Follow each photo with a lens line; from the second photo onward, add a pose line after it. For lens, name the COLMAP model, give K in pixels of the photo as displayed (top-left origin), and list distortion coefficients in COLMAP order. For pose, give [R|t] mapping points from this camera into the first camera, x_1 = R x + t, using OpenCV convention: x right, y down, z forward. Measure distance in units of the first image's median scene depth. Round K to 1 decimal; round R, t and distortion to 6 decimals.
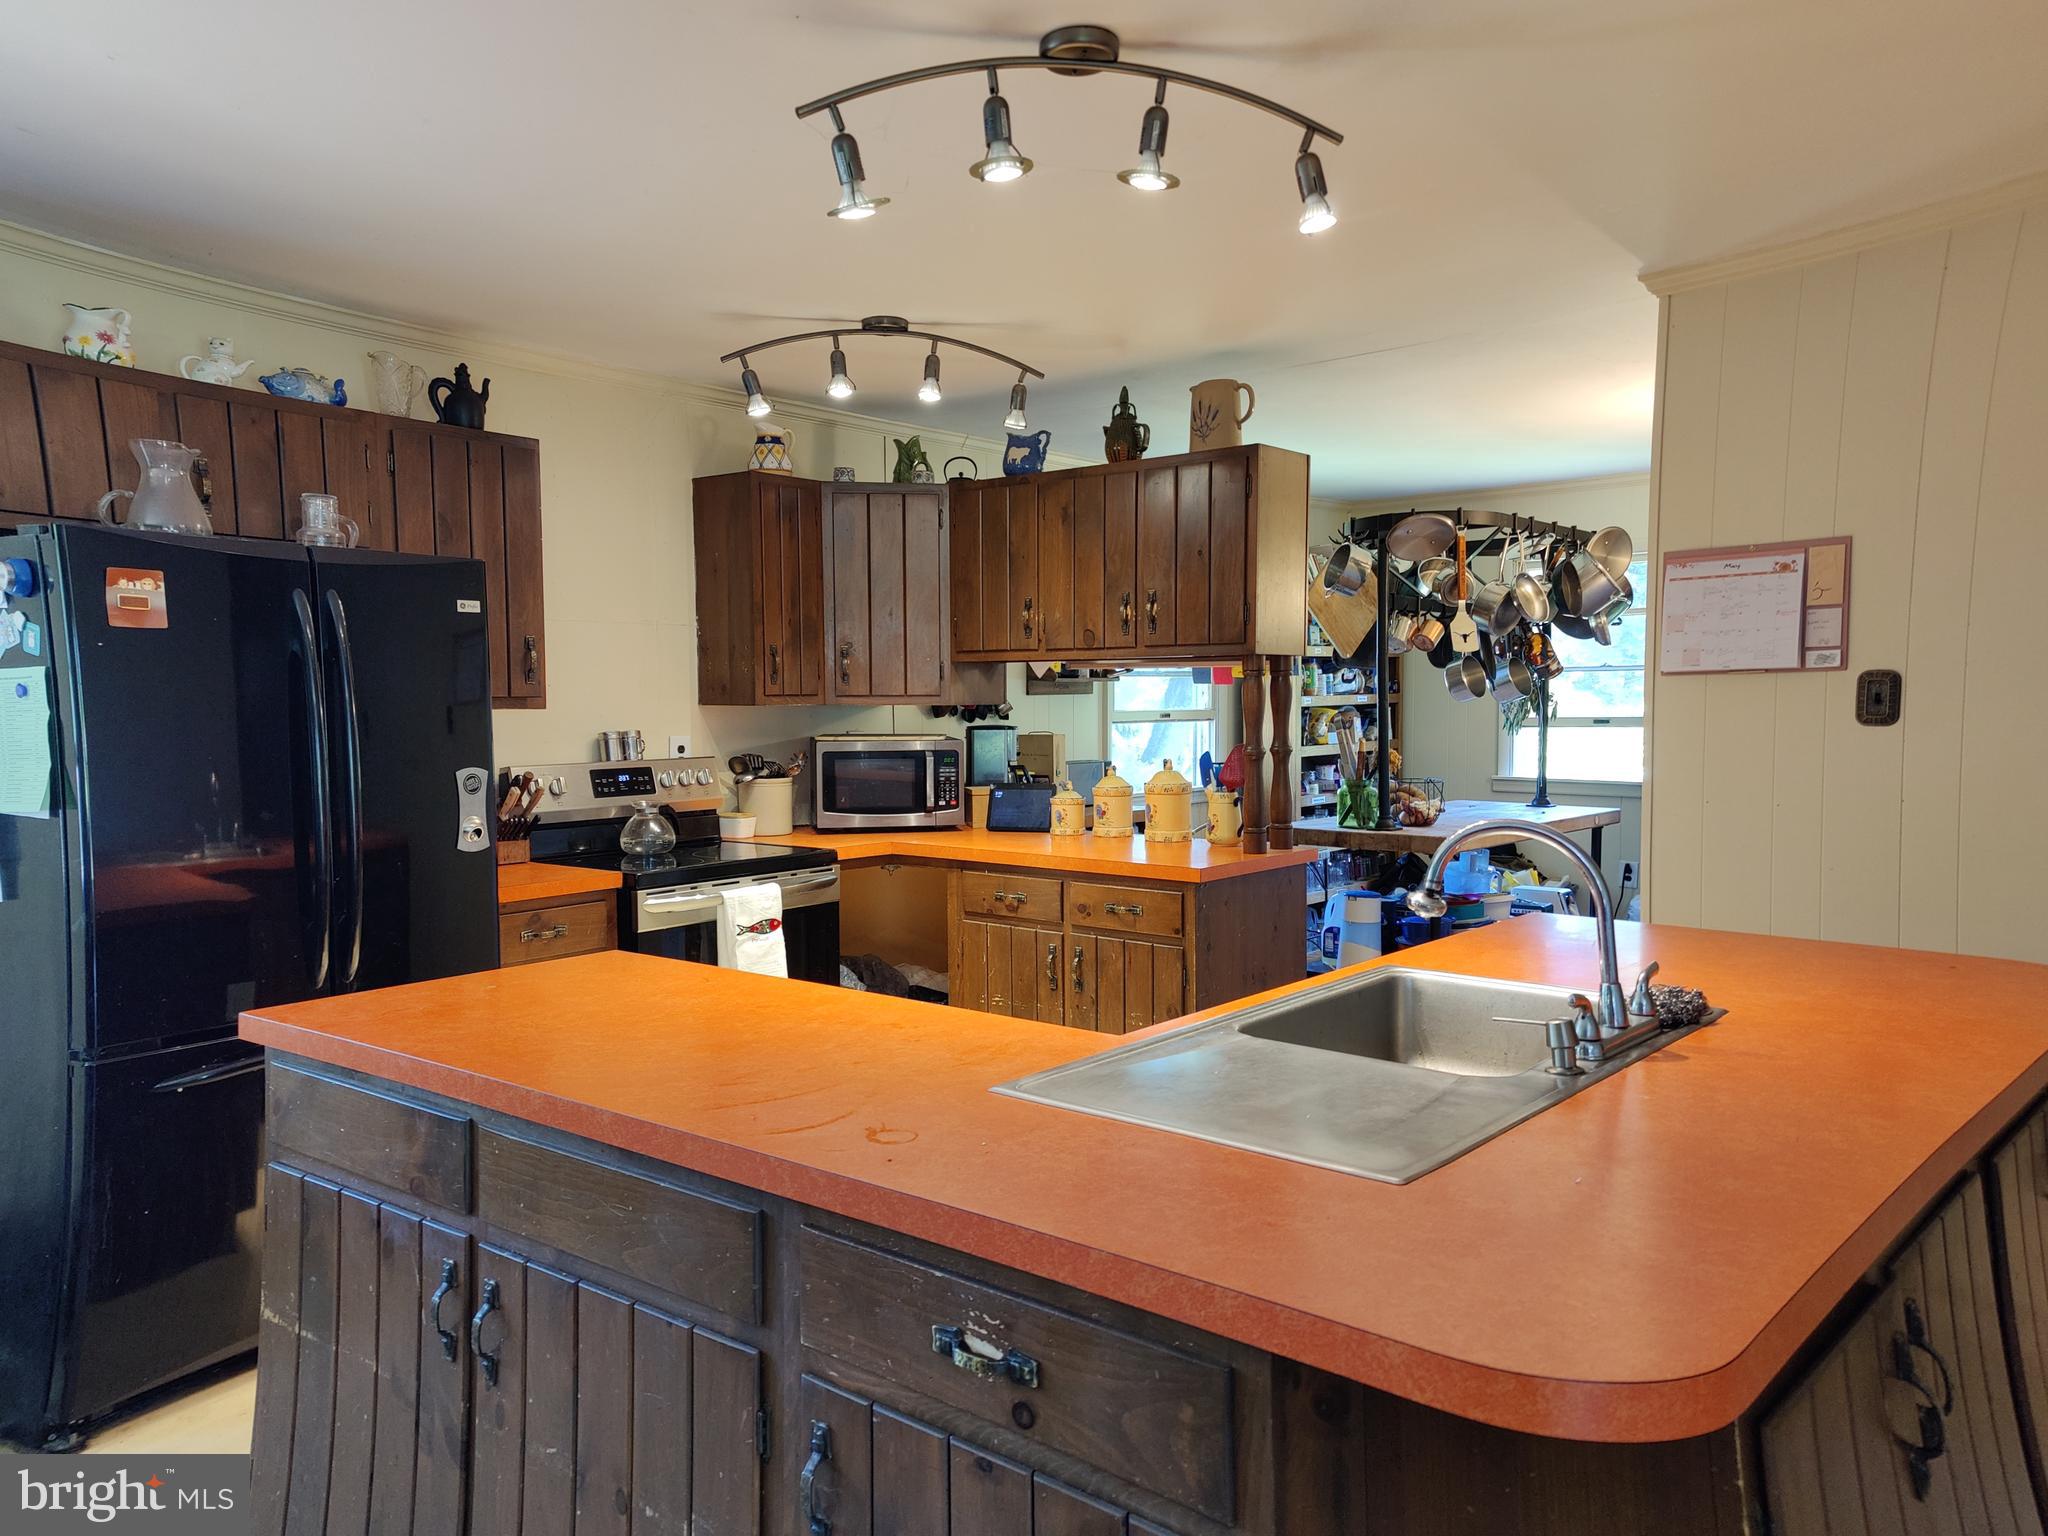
lens RADIAL K [[1515.8, 0, 1009.3], [0, 1515.8, 768.4], [0, 0, 1]] dist [0.046636, 0.000531]
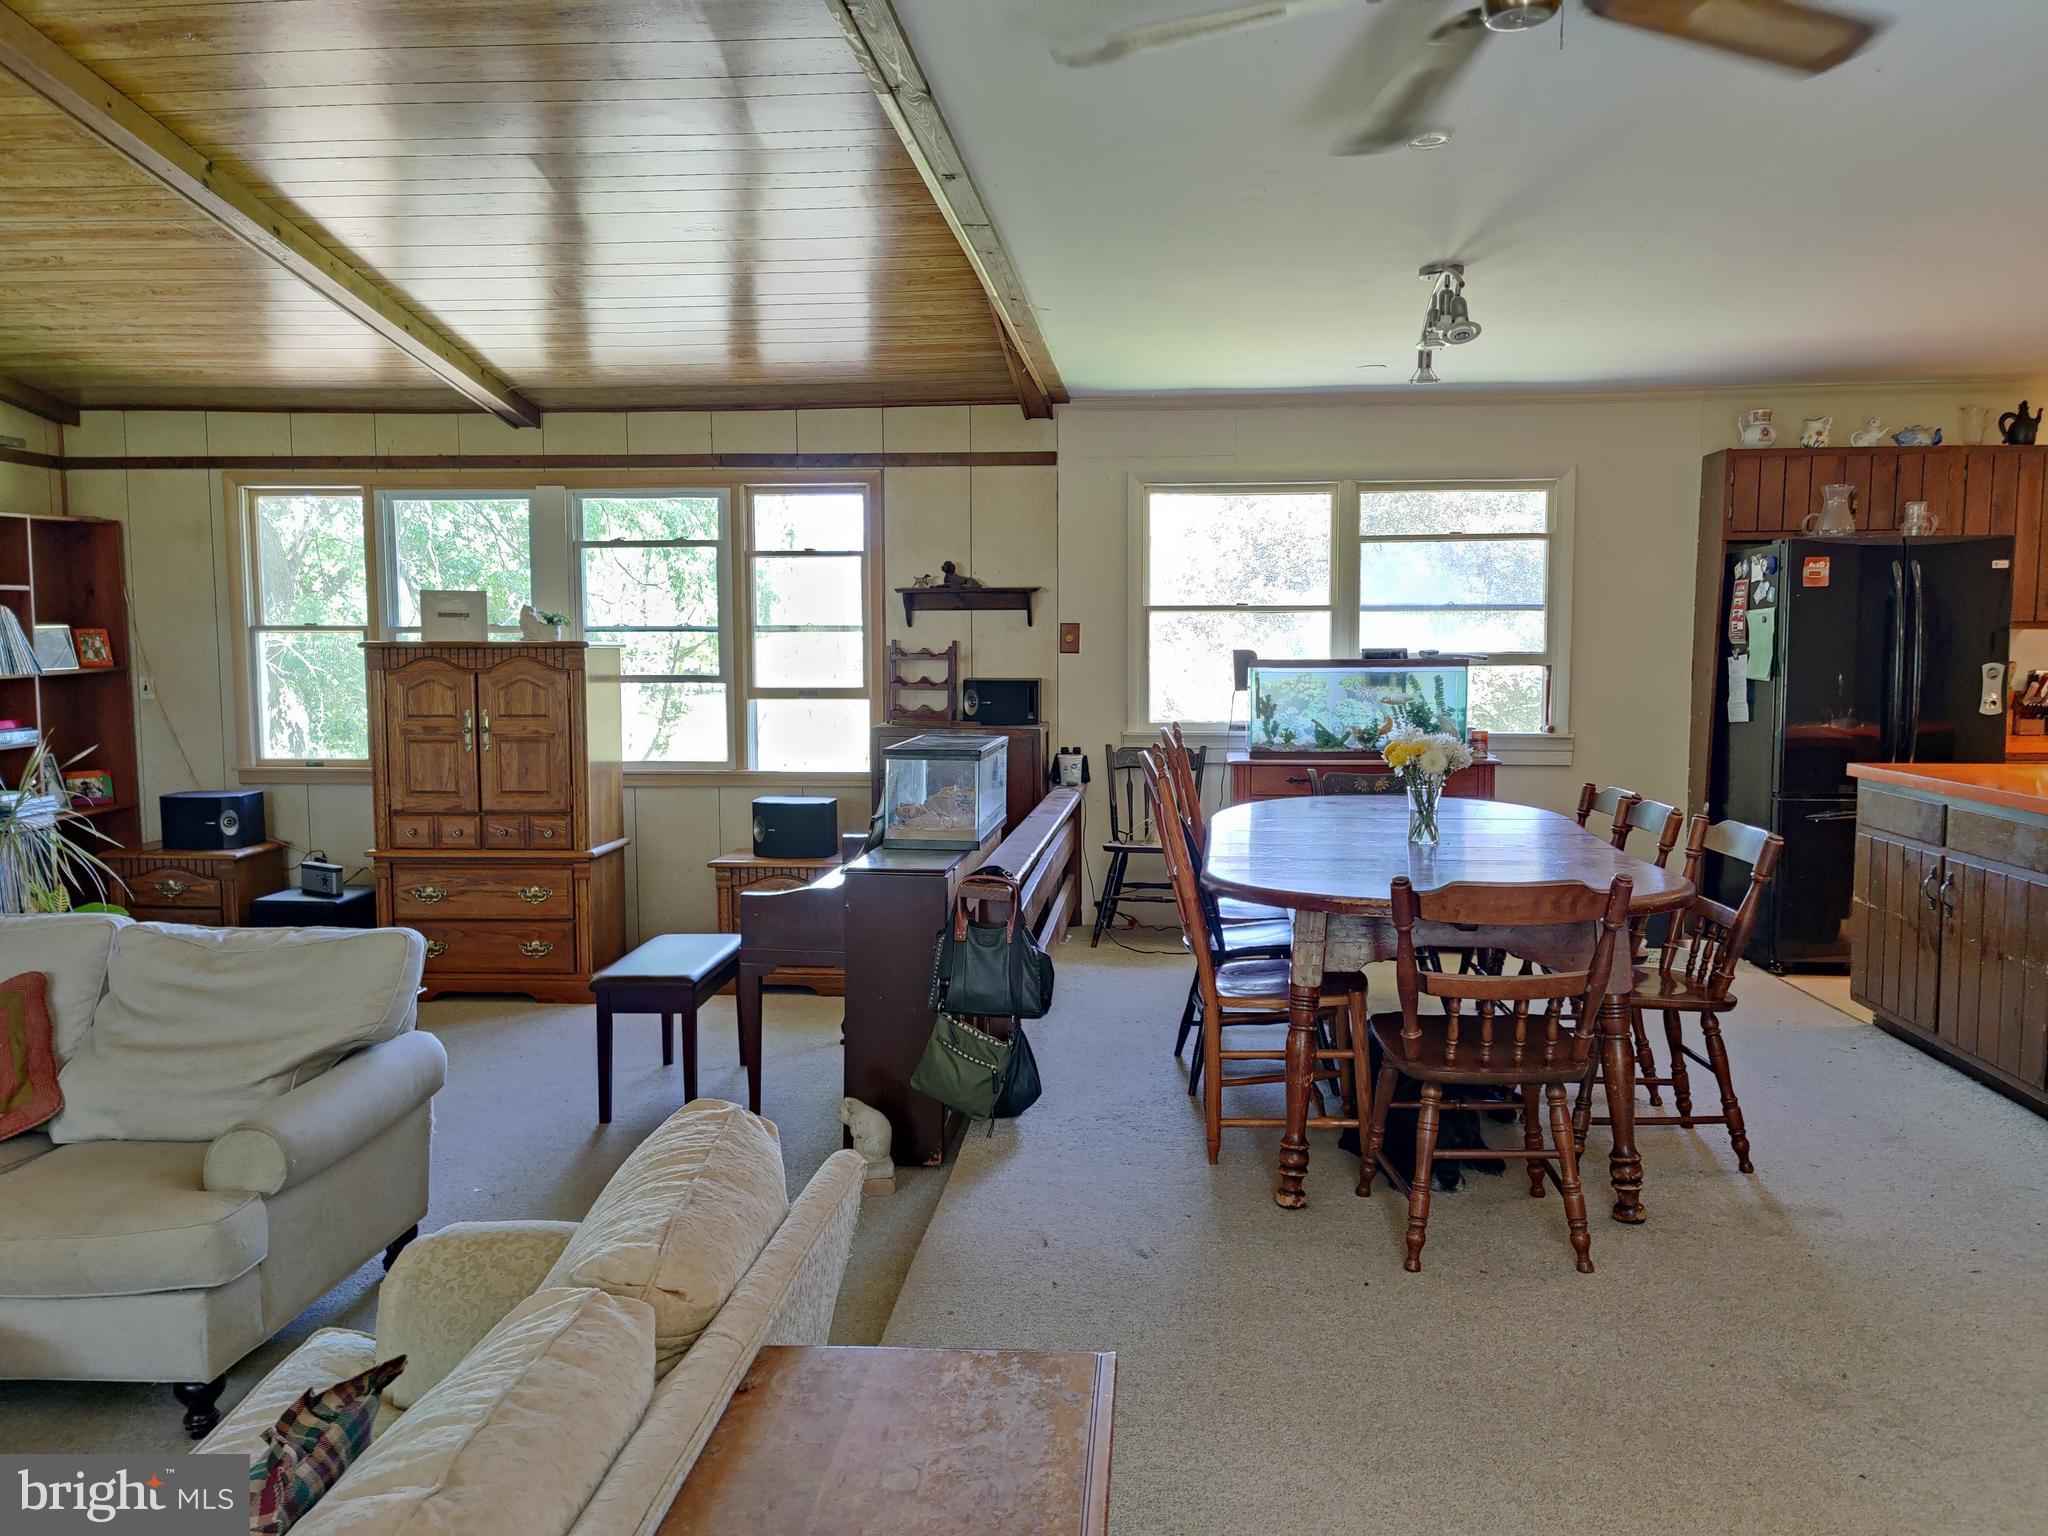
lens RADIAL K [[1514.8, 0, 1028.0], [0, 1514.8, 767.3], [0, 0, 1]] dist [0.045066, -0.020364]
pose [[0.574271, 0.075207, -0.815203, 0.409658], [-0.042618, 0.997168, 0.061972, 0.053082], [0.817555, -0.000847, 0.575850, -0.813425]]
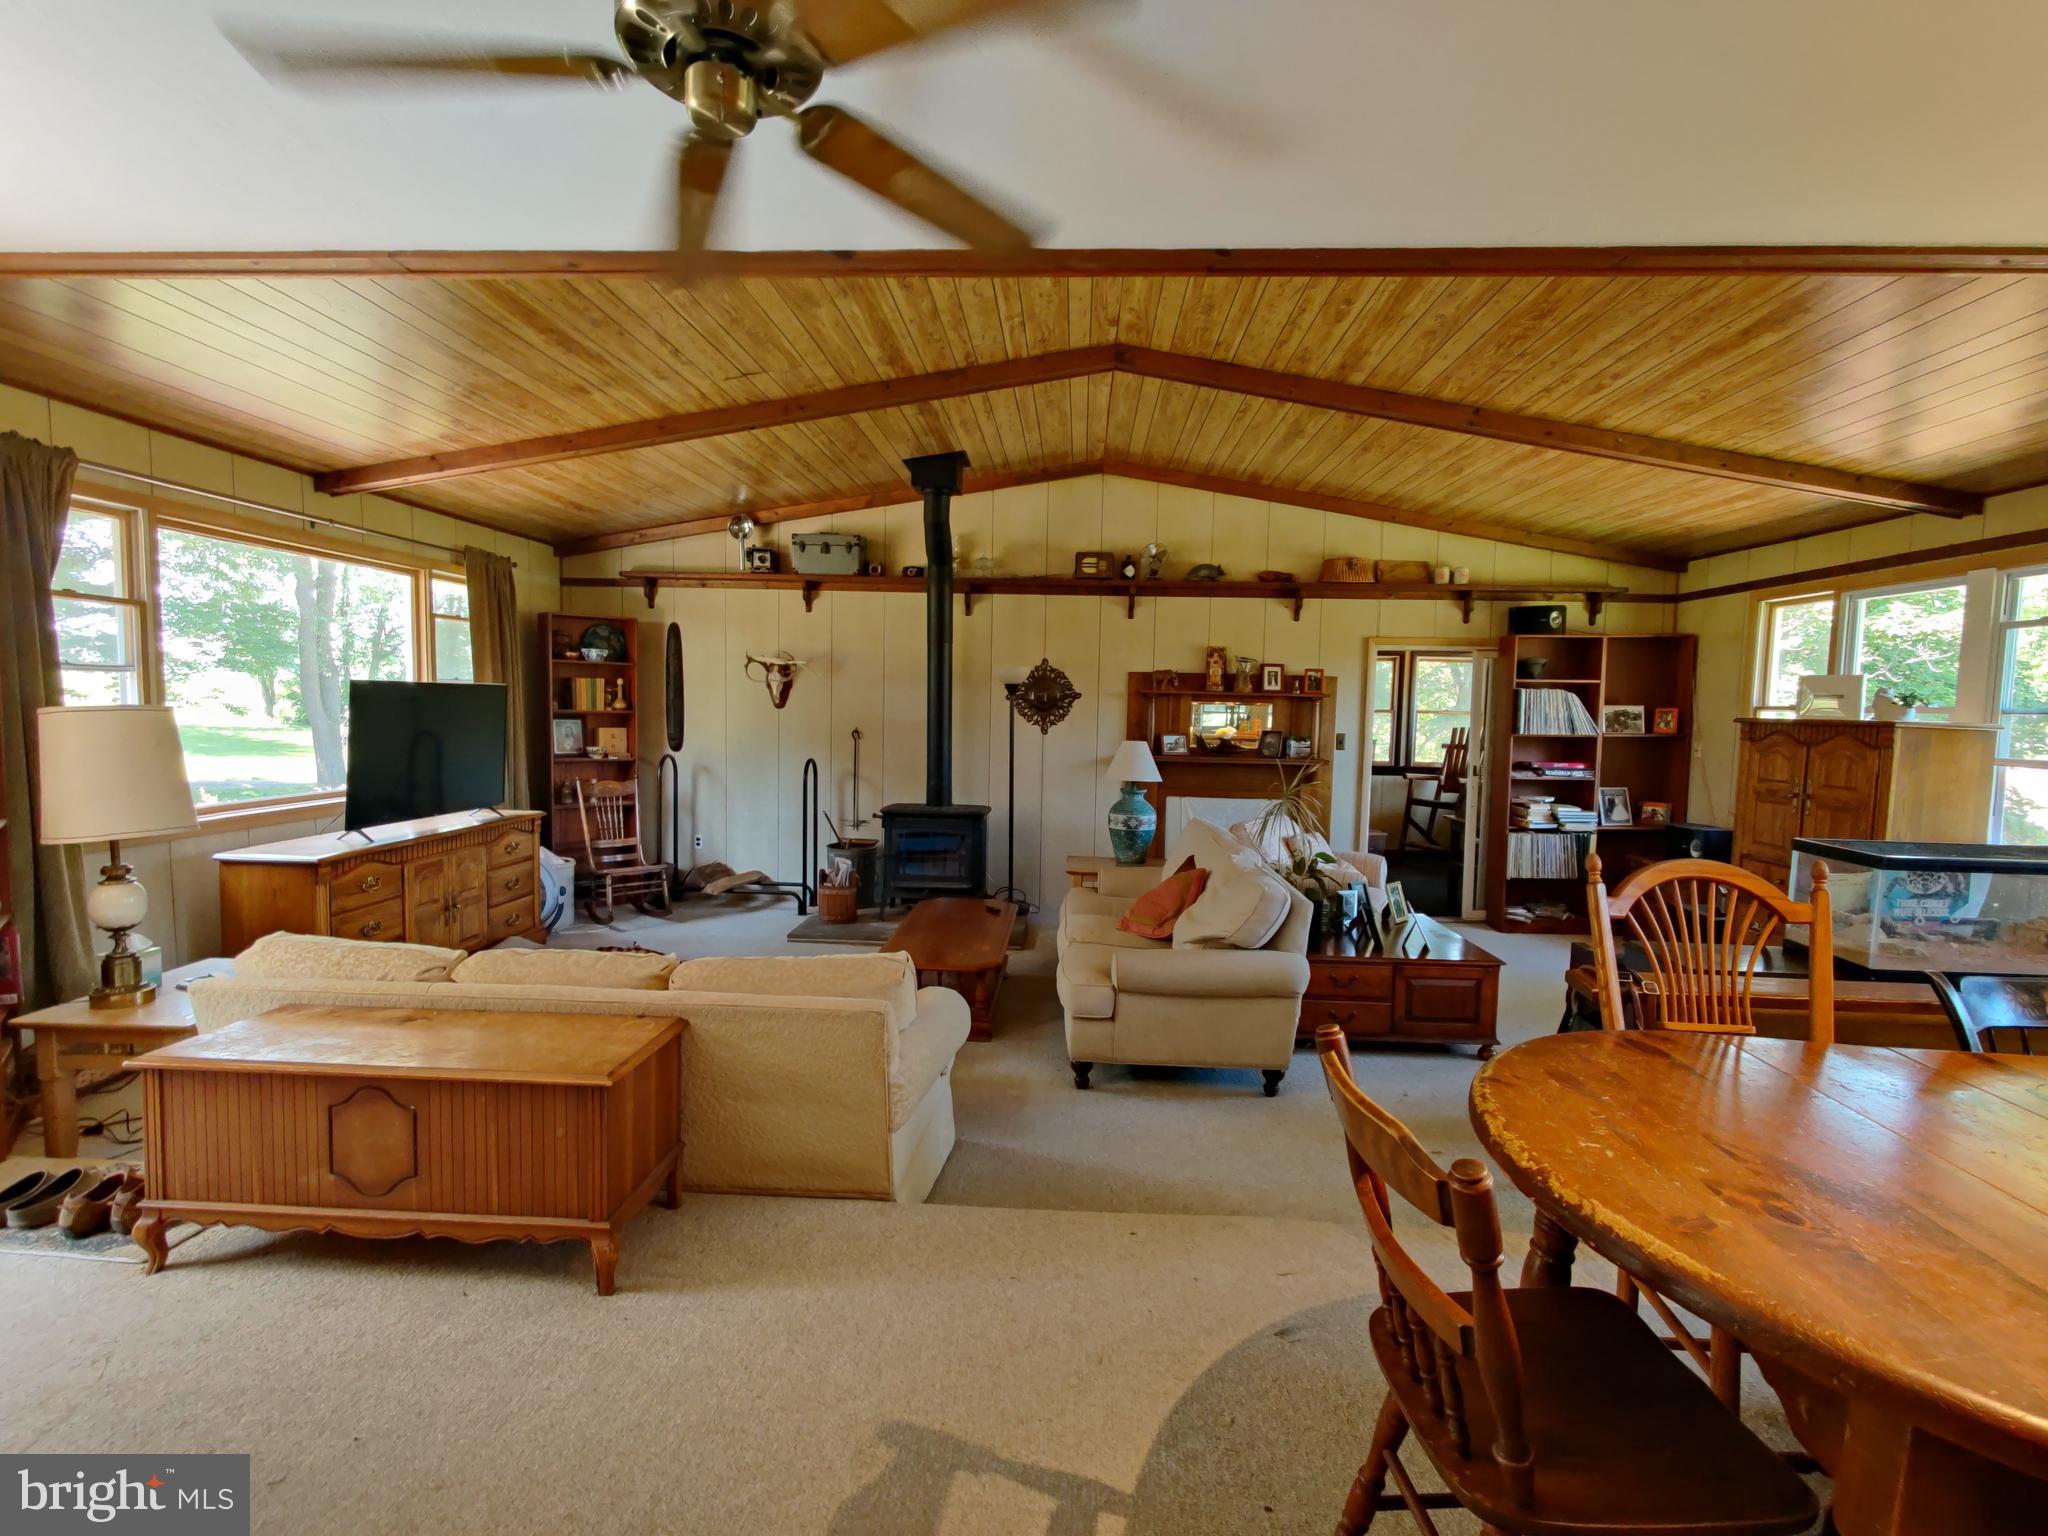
lens RADIAL K [[971.1, 0, 1036.7], [0, 971.1, 767.4], [0, 0, 1]] dist [0.004986, -0.000925]
pose [[-0.792788, 0.031486, -0.608684, 0.186932], [-0.044245, 0.993057, 0.108996, 0.011424], [0.607890, 0.113342, -0.785890, 0.110262]]
